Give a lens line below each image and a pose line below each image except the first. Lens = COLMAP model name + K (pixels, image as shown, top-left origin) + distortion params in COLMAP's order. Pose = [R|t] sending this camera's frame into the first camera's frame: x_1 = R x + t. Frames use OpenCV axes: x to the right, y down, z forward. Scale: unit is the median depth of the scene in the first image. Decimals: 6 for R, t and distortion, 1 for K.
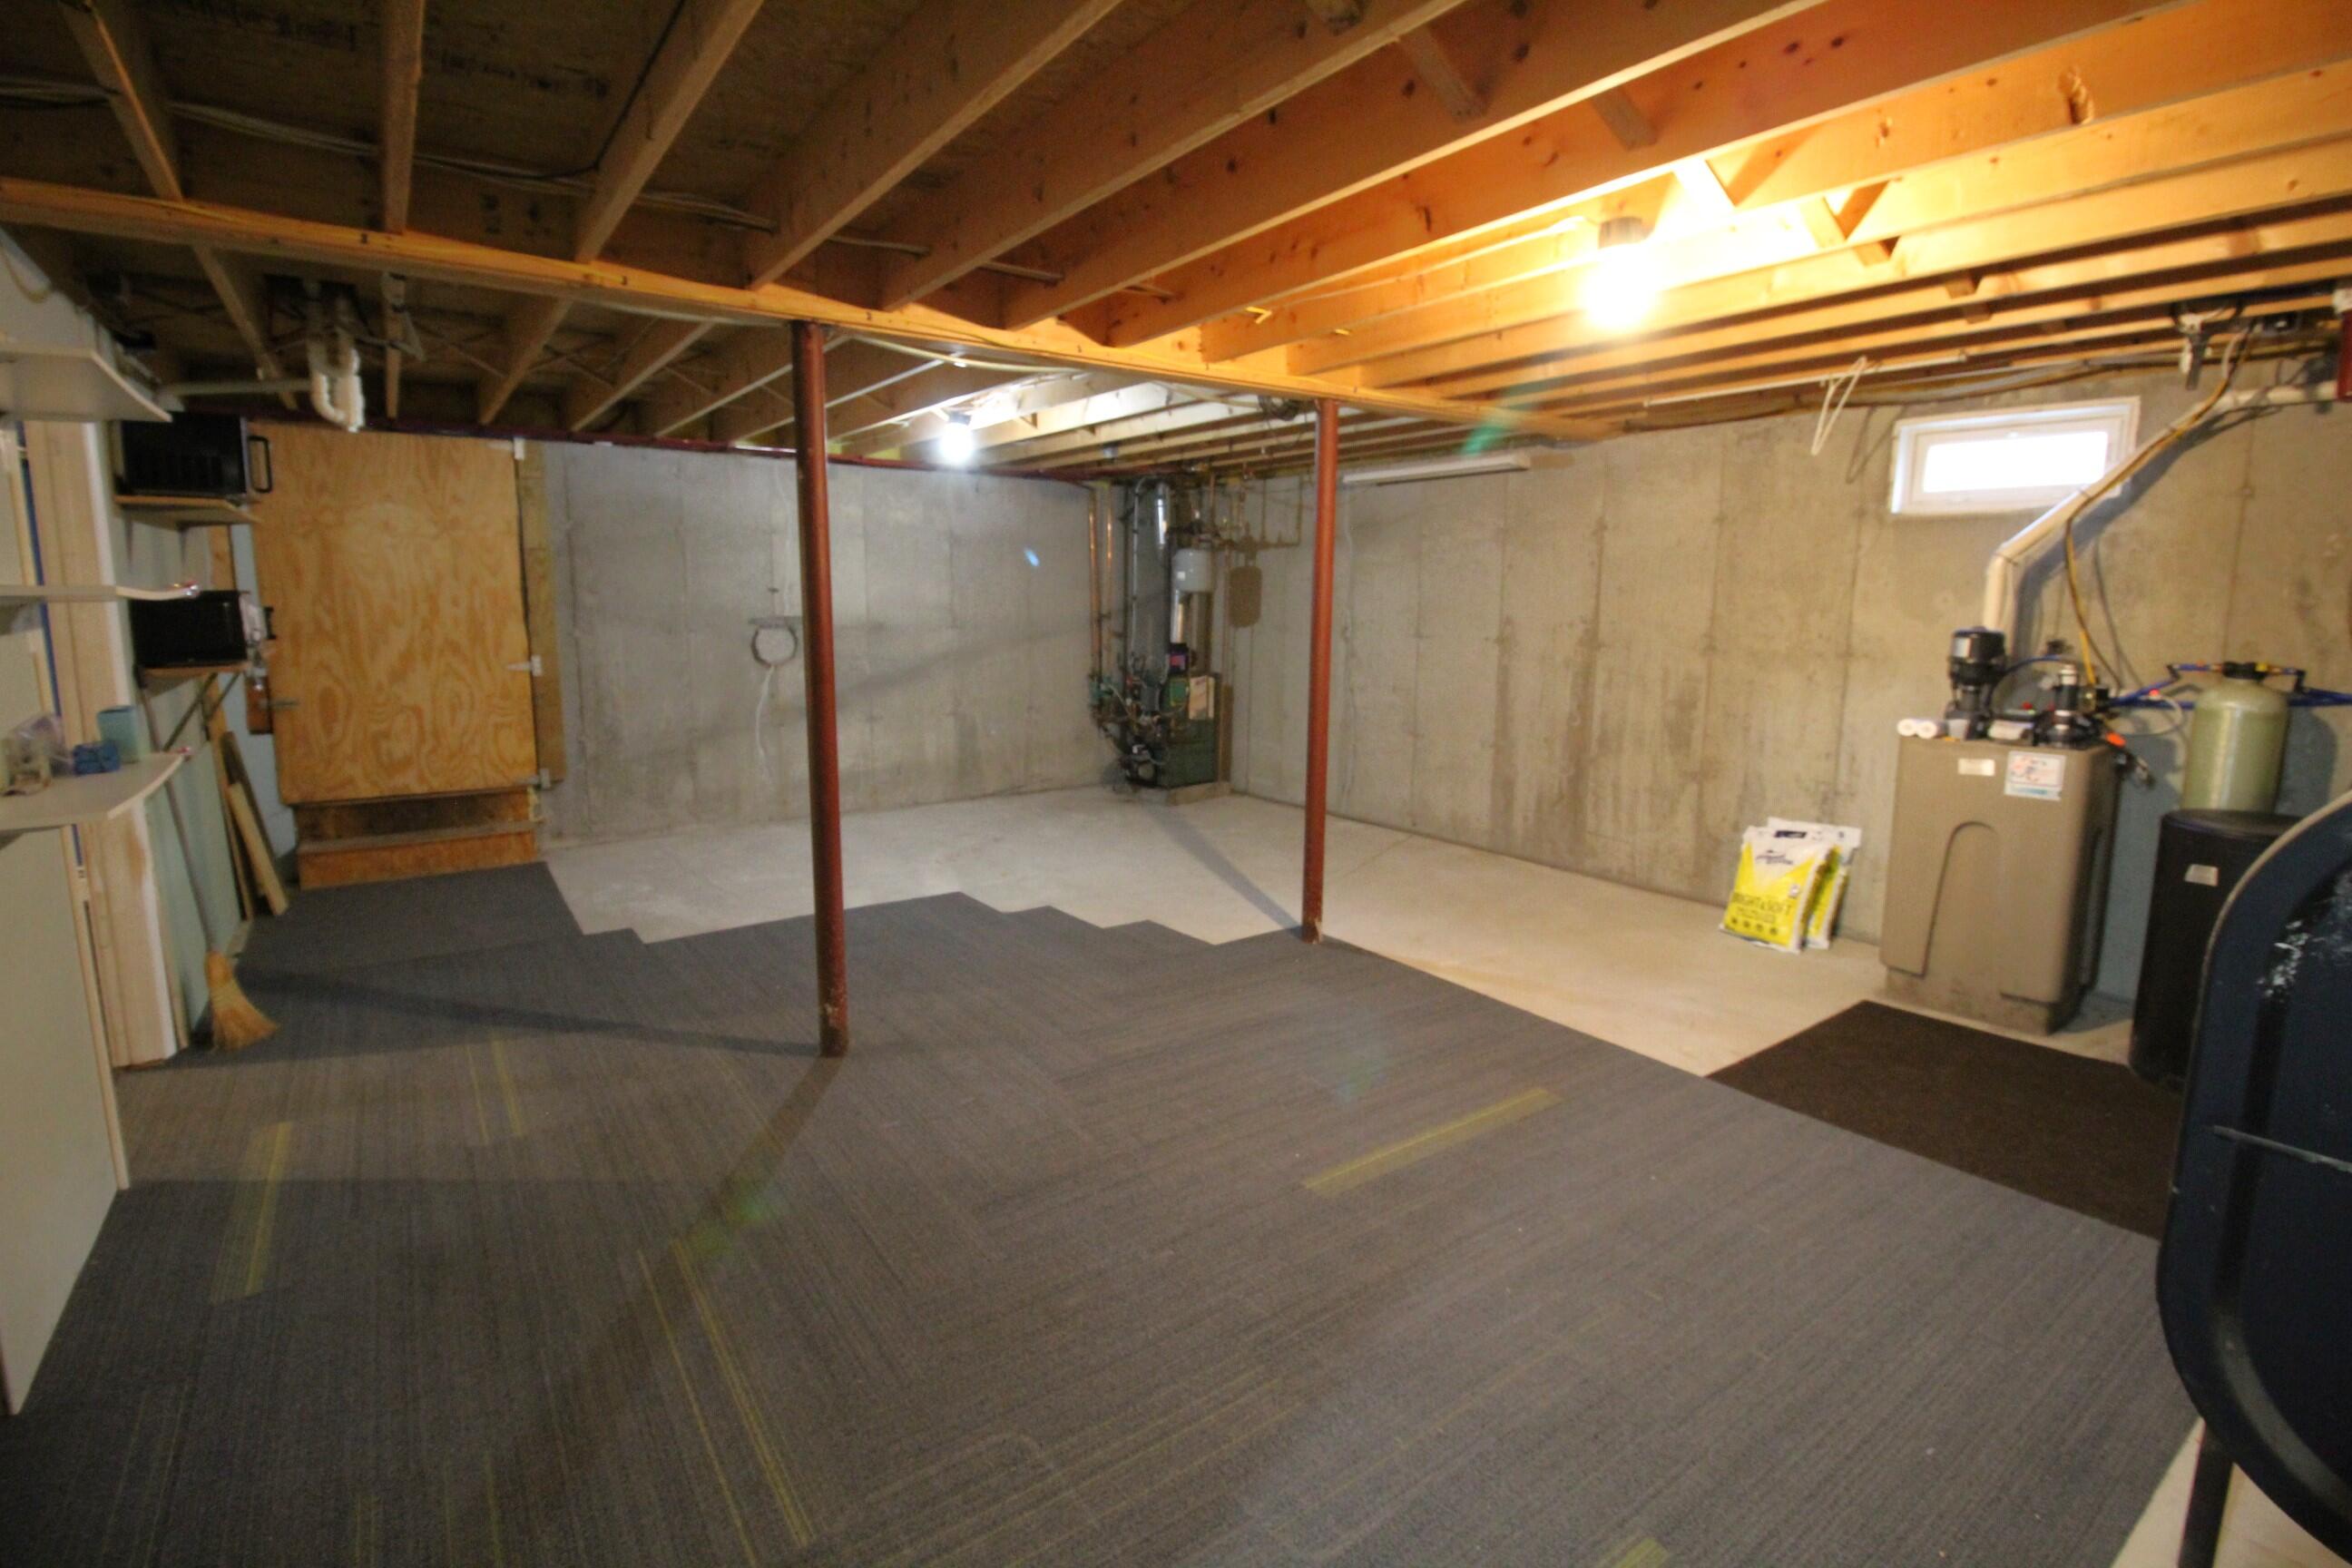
lens RADIAL K [[1084.7, 0, 1164.9], [0, 1084.7, 774.3], [0, 0, 1]] dist [-0.013986, -0.000944]
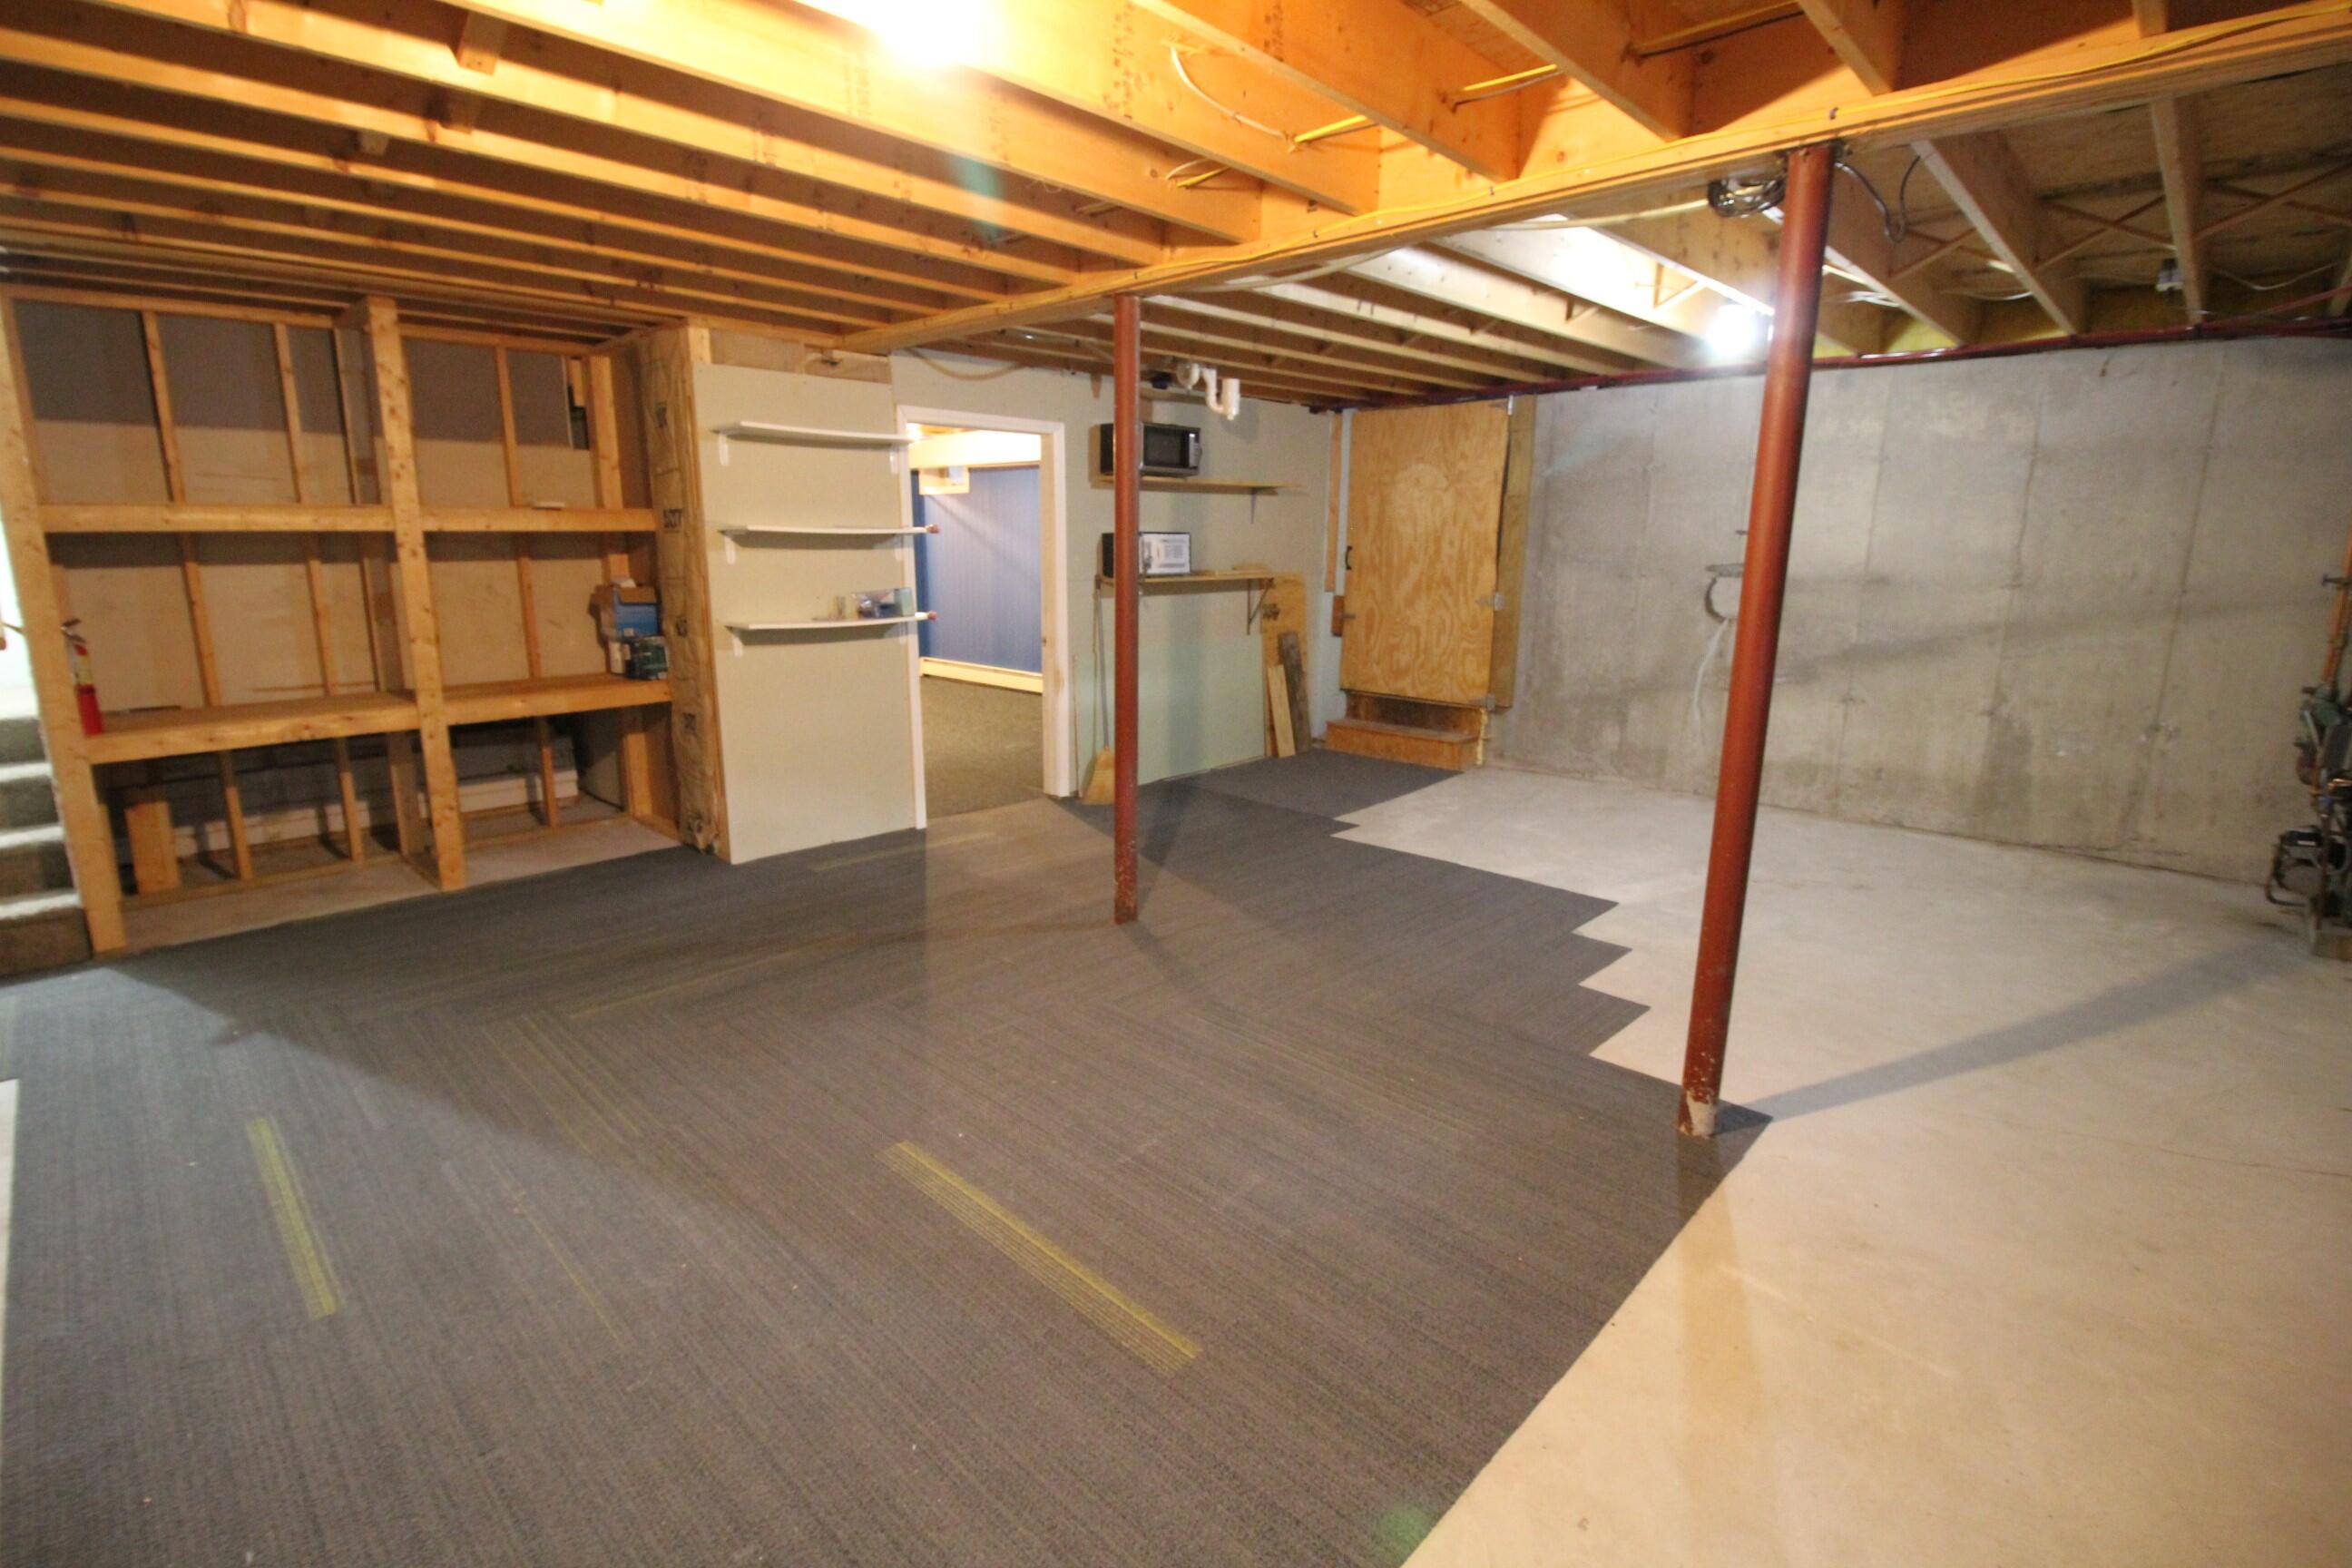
lens RADIAL K [[1084.7, 0, 1164.5], [0, 1084.7, 771.4], [0, 0, 1]] dist [-0.013986, -0.000944]
pose [[0.175713, 0.200790, -0.963747, 0.492123], [-0.163592, 0.971322, 0.172542, -0.068725], [0.970754, 0.127343, 0.203521, 0.473479]]
